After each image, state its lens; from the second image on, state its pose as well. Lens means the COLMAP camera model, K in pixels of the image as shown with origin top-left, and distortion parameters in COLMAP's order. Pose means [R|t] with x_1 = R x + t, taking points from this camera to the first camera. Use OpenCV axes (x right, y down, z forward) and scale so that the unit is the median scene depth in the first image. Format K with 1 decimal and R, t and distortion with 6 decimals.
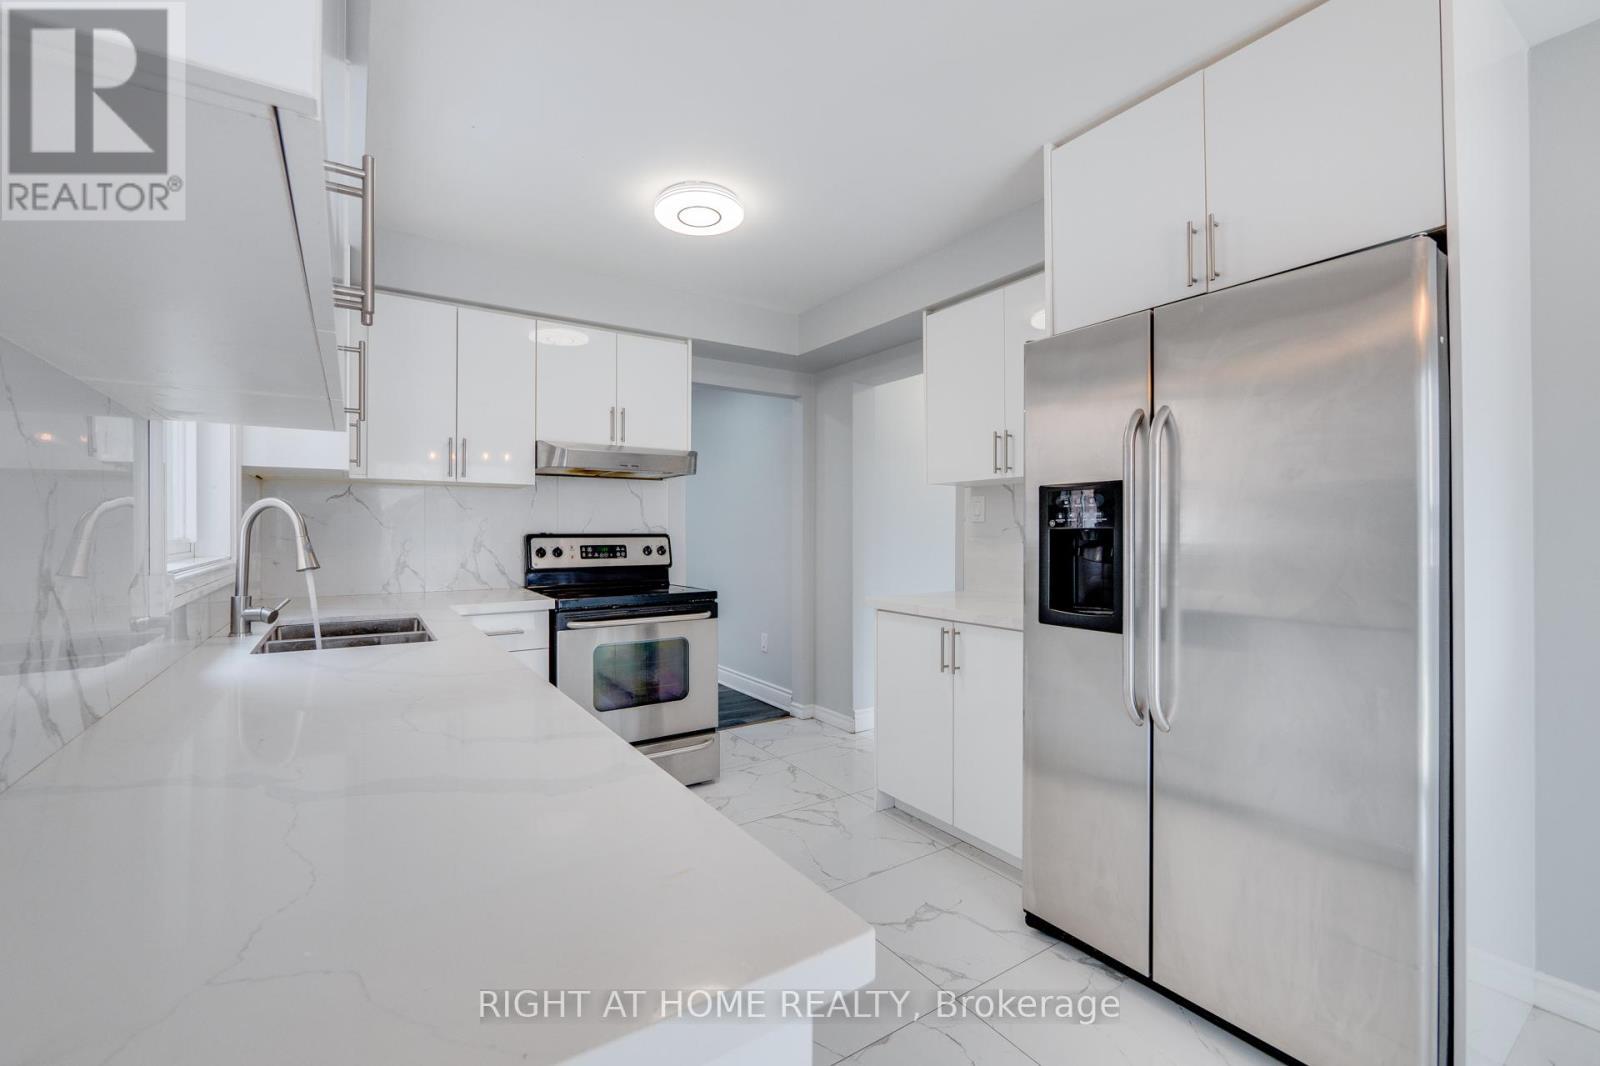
lens RADIAL K [[677.7, 0, 806.6], [0, 677.7, 529.7], [0, 0, 1]] dist [0.003355, 0.000150]
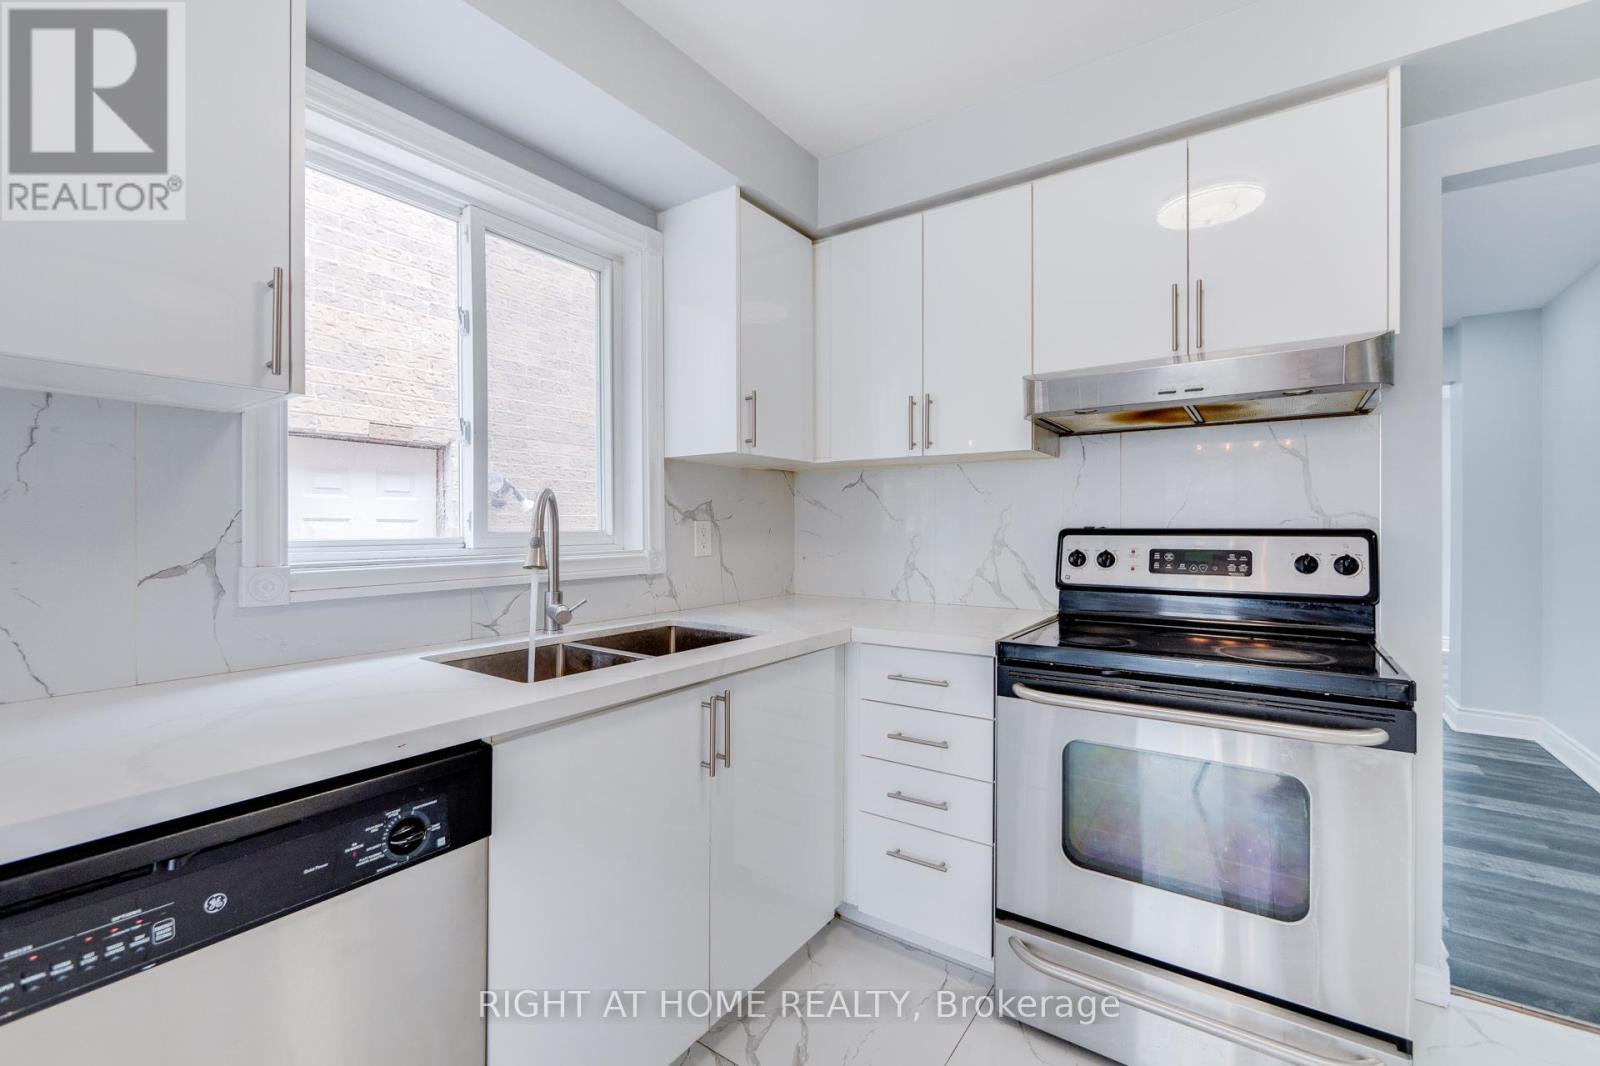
lens RADIAL K [[677.7, 0, 798.6], [0, 677.7, 529.4], [0, 0, 1]] dist [0.003355, 0.000150]
pose [[0.367059, 0.002439, -0.930195, 0.089832], [0.000362, 0.999996, 0.002765, 0.005143], [0.930198, -0.001351, 0.367056, 0.523236]]
